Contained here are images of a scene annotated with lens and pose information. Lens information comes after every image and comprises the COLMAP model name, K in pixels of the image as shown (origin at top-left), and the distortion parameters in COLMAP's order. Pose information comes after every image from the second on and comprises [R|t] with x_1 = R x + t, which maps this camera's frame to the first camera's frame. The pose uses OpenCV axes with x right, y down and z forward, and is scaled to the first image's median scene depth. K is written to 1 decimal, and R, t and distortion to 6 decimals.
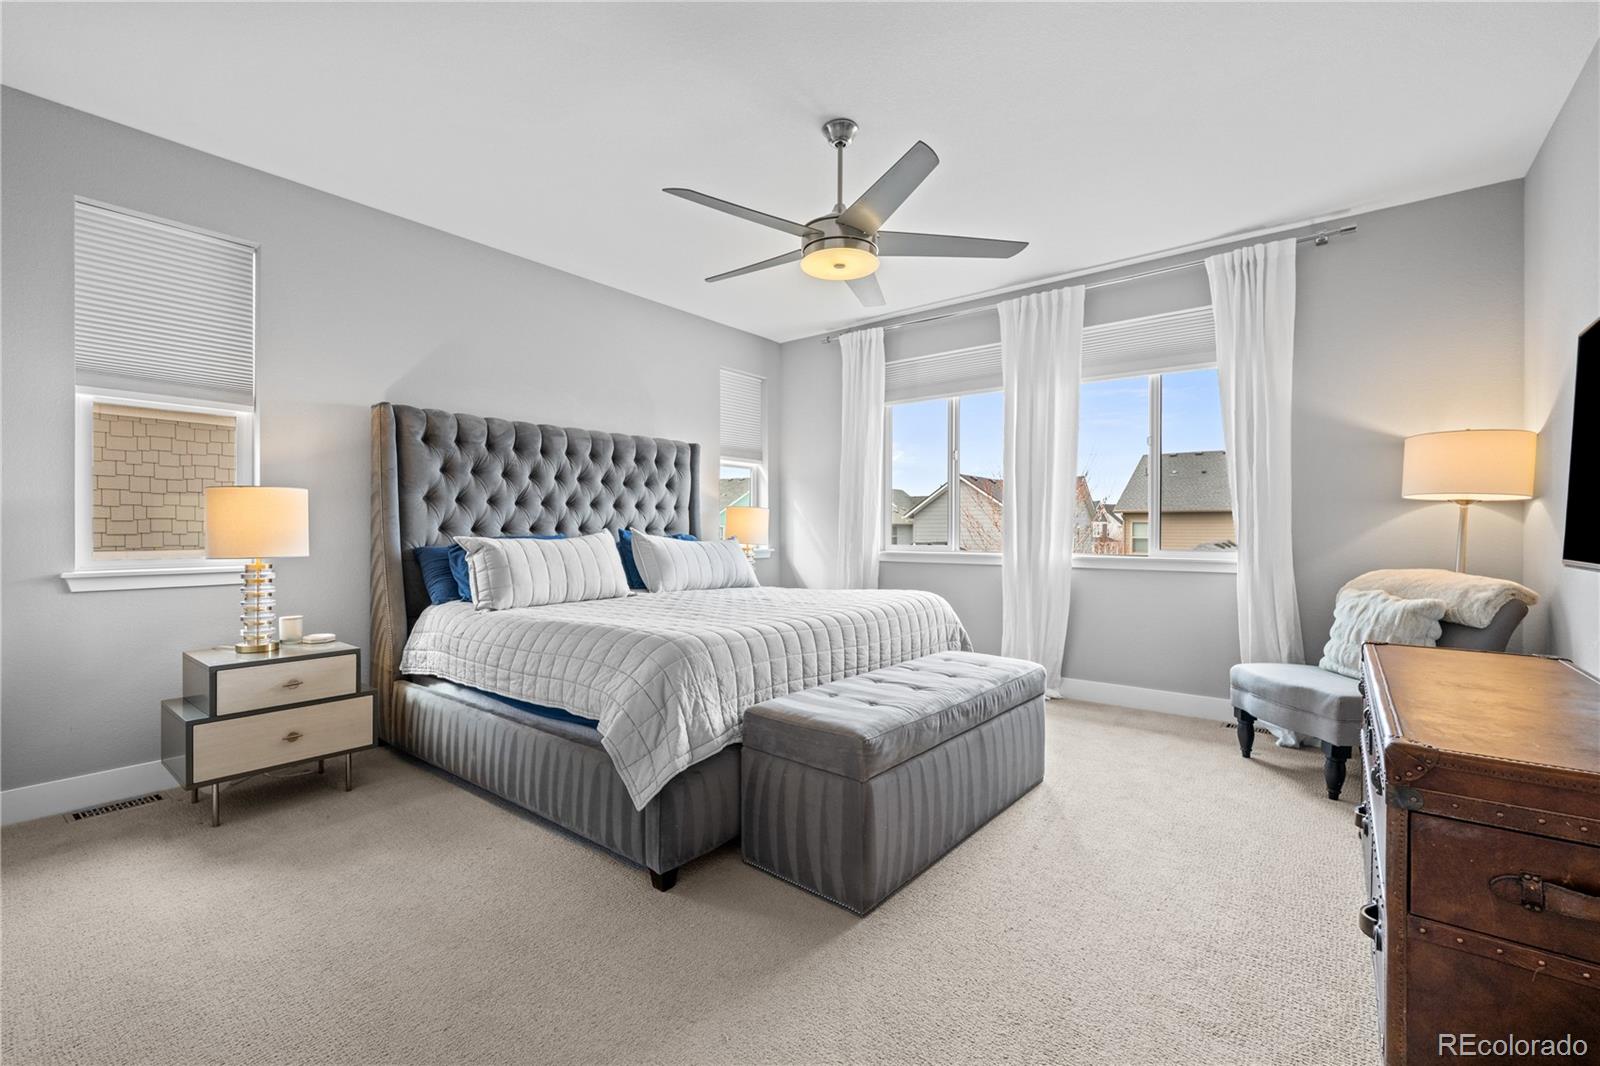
lens RADIAL K [[661.8, 0, 803.4], [0, 661.8, 528.7], [0, 0, 1]] dist [0.000846, -0.000107]
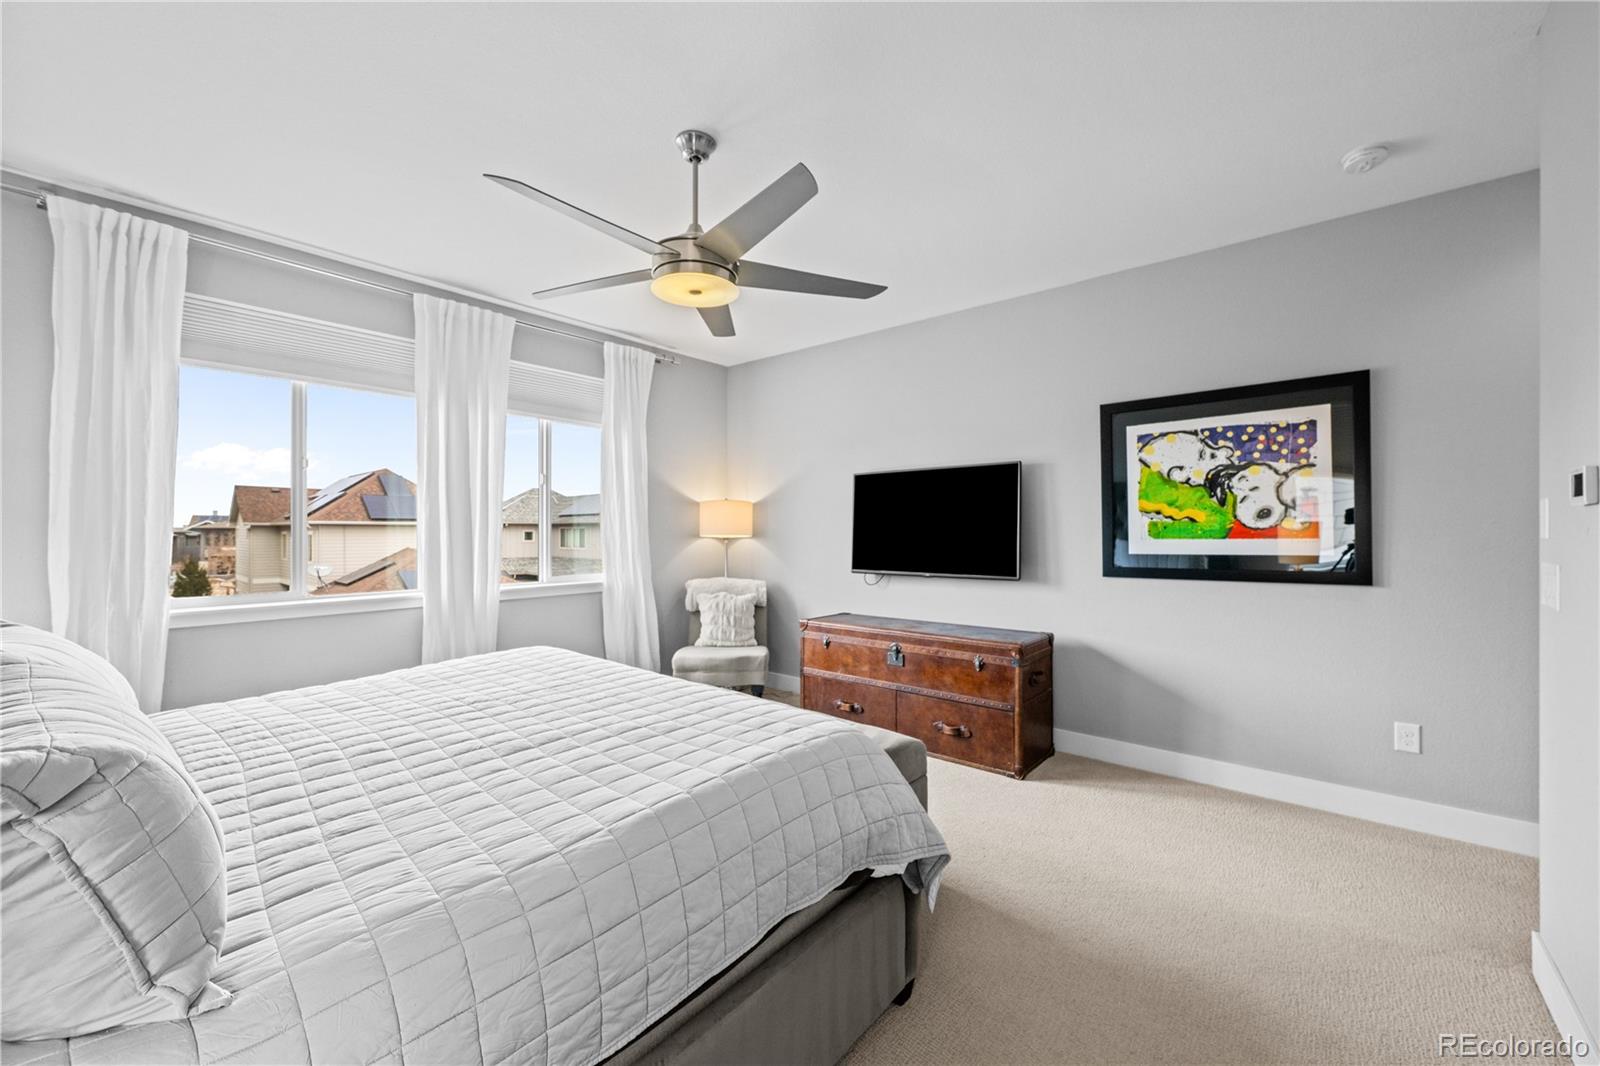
lens RADIAL K [[633.2, 0, 804.3], [0, 633.2, 528.5], [0, 0, 1]] dist [0.000147, 0.000100]
pose [[0.041539, 0.012001, 0.999065, -0.622231], [0.007433, 0.999896, -0.012320, -0.039789], [-0.999109, 0.007937, 0.041446, 0.625836]]
